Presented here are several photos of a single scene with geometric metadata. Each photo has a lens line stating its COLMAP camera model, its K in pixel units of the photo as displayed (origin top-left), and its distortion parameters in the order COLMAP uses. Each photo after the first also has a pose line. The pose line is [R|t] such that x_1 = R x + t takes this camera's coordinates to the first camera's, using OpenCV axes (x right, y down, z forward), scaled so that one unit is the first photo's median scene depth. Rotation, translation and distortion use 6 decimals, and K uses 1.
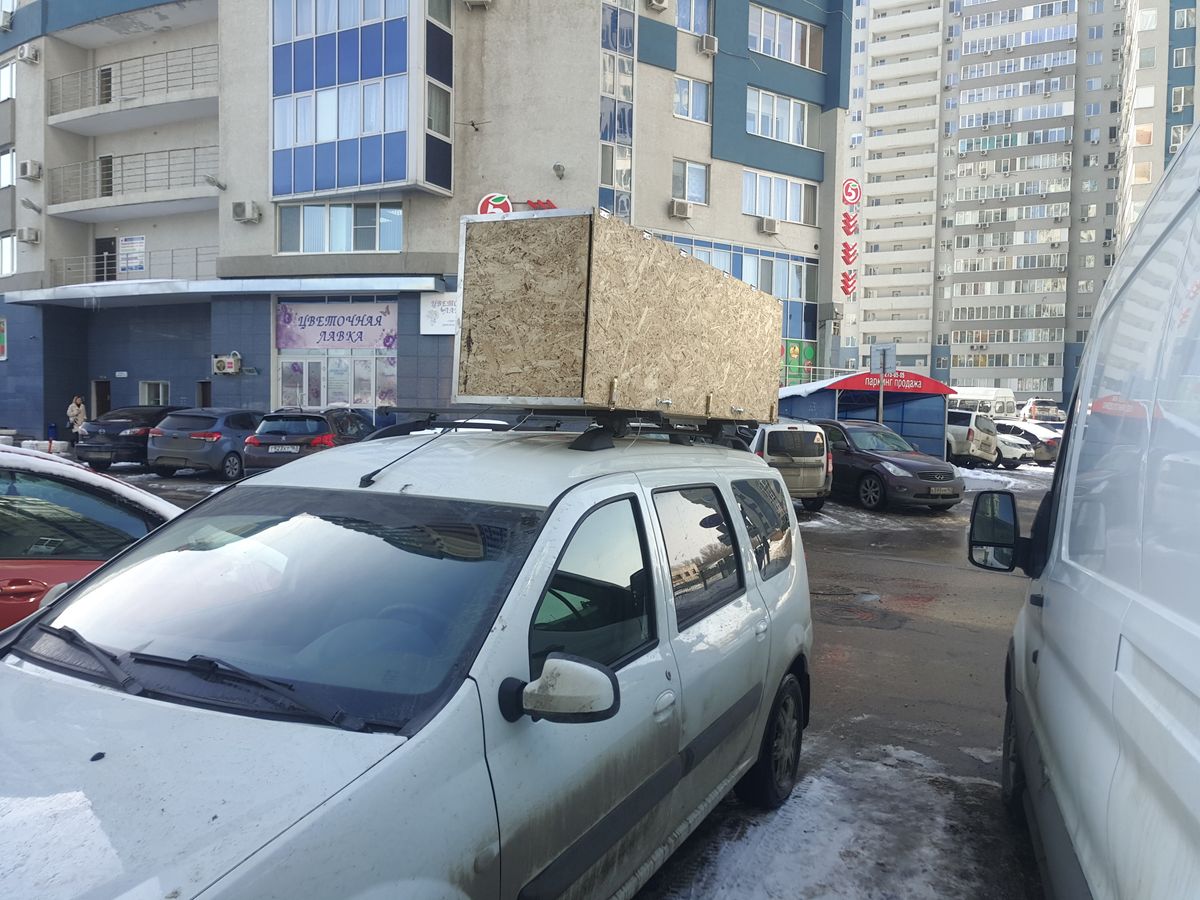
lens RADIAL K [[922.6, 0, 599.9], [0, 922.6, 453.1], [0, 0, 1]] dist [0.022704, -0.016137]
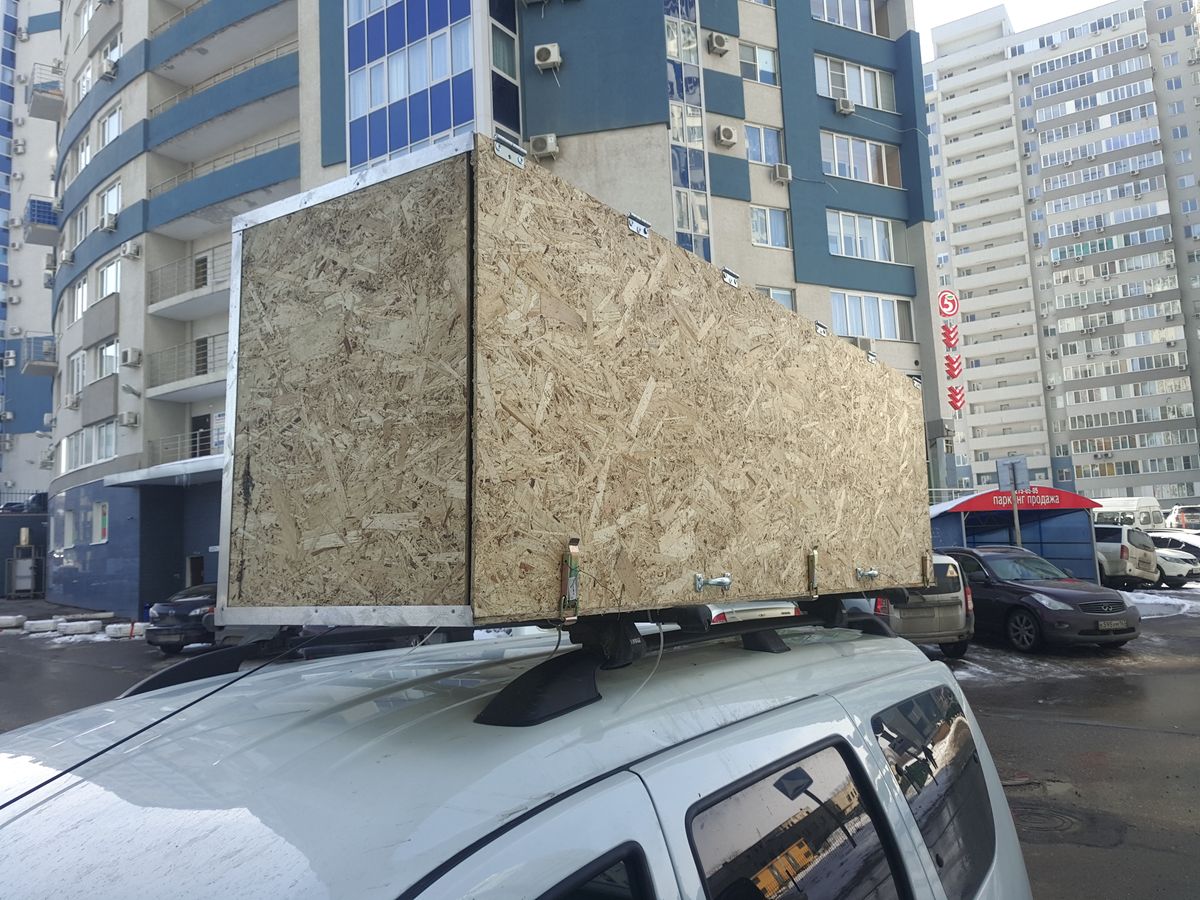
lens RADIAL K [[922.6, 0, 609.1], [0, 922.6, 451.9], [0, 0, 1]] dist [0.022704, -0.016137]
pose [[0.992161, -0.078347, -0.097356, 0.013331], [0.062473, 0.985690, -0.156563, -0.009814], [0.108229, 0.149253, 0.982858, 0.103148]]
